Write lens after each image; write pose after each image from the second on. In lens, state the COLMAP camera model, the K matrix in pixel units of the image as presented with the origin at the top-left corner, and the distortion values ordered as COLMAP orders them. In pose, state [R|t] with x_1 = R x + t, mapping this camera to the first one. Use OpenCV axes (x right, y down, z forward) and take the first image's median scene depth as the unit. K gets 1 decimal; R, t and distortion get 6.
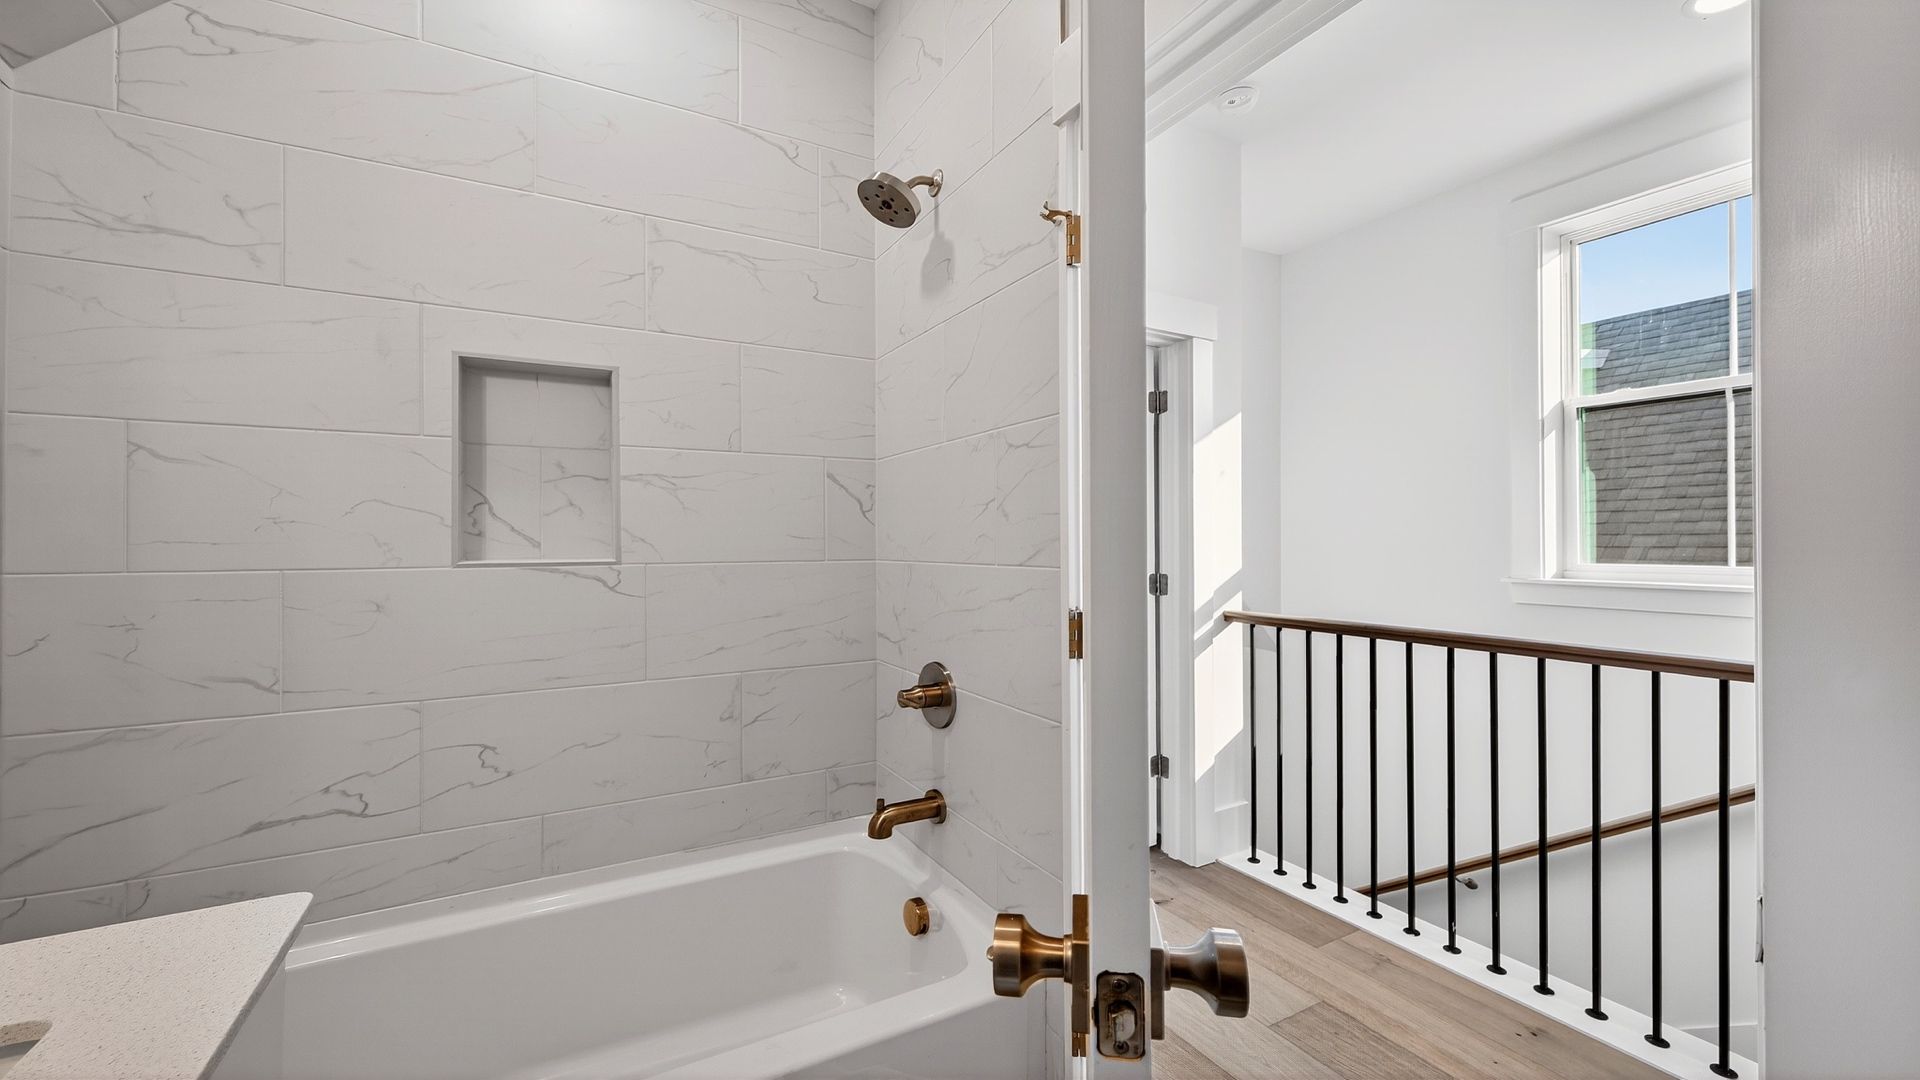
lens RADIAL K [[756.4, 0, 961.0], [0, 756.4, 544.7], [0, 0, 1]] dist [0.002761, 0.000326]
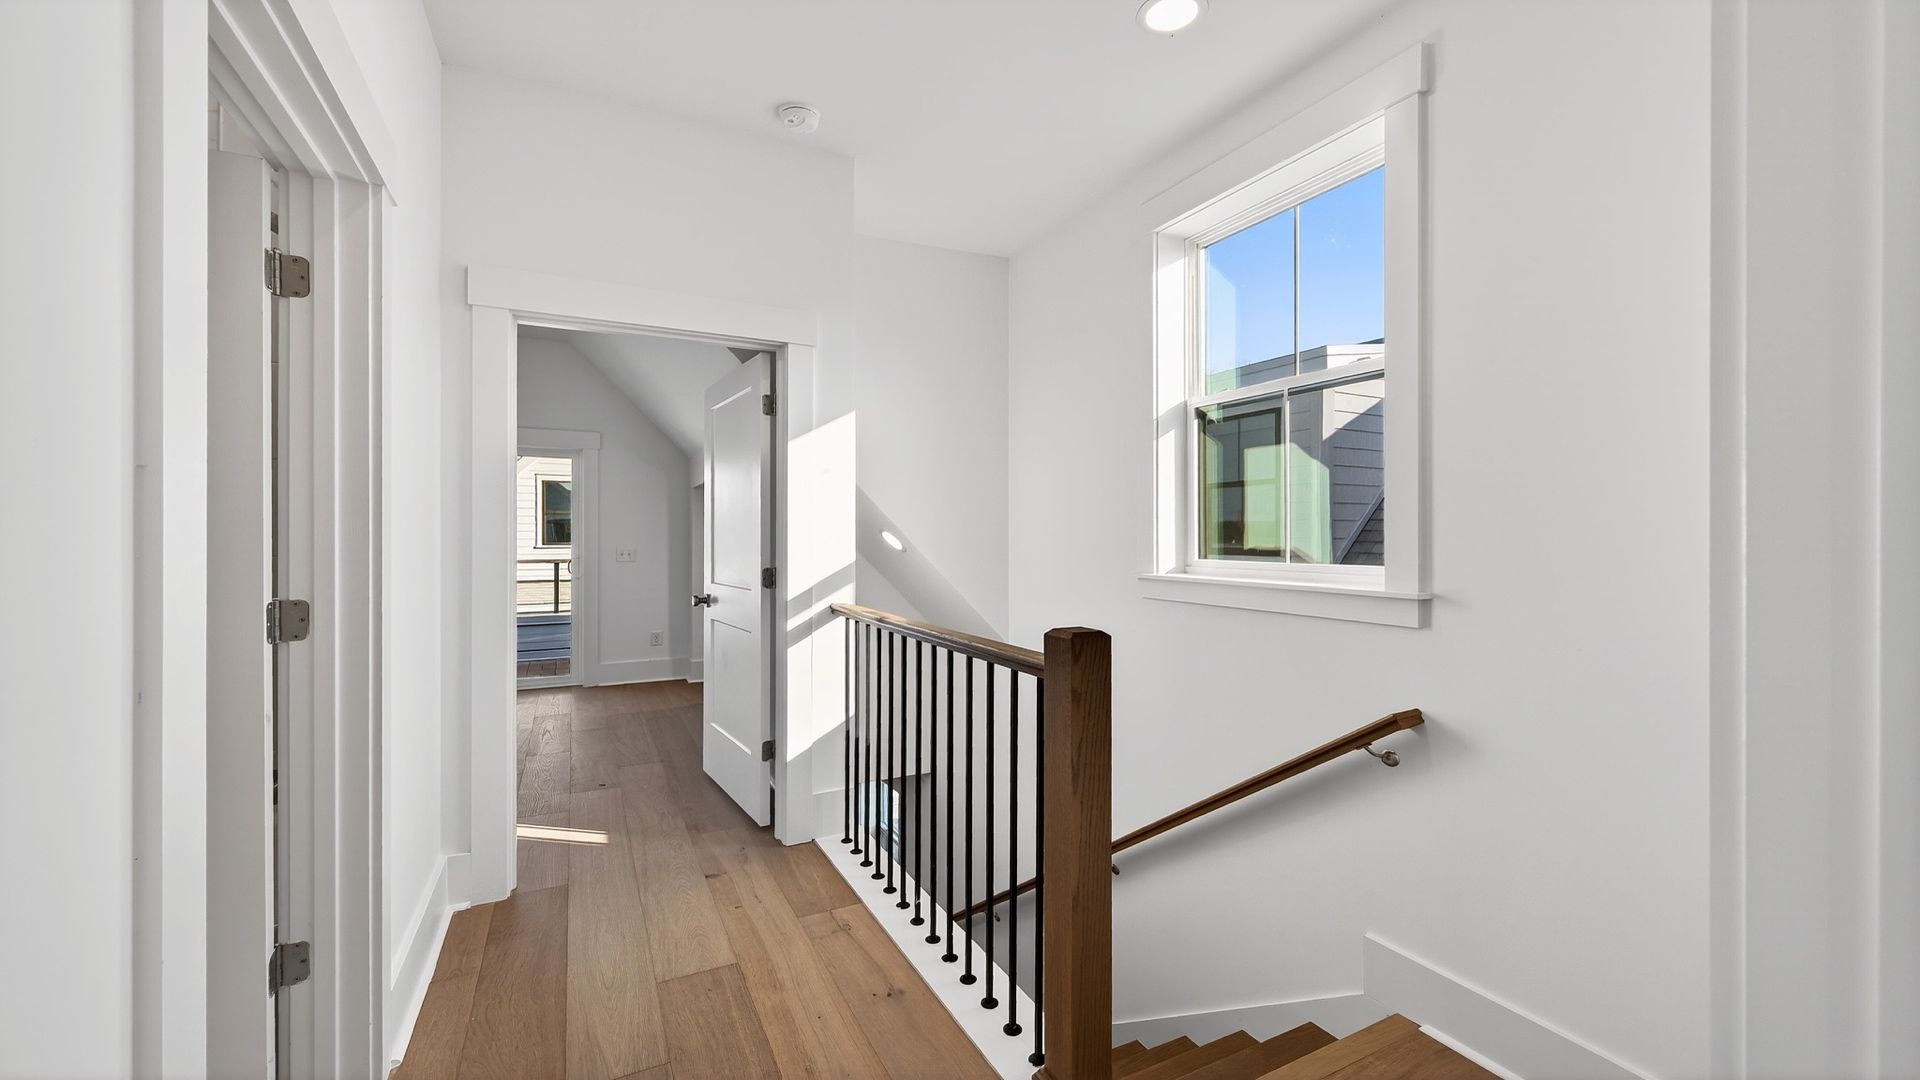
lens RADIAL K [[756.4, 0, 957.3], [0, 756.4, 555.2], [0, 0, 1]] dist [0.002761, 0.000326]
pose [[0.999747, 0.008874, -0.020689, 0.561875], [-0.008559, 0.999847, 0.015266, 0.005995], [0.020821, -0.015085, 0.999669, -0.035974]]
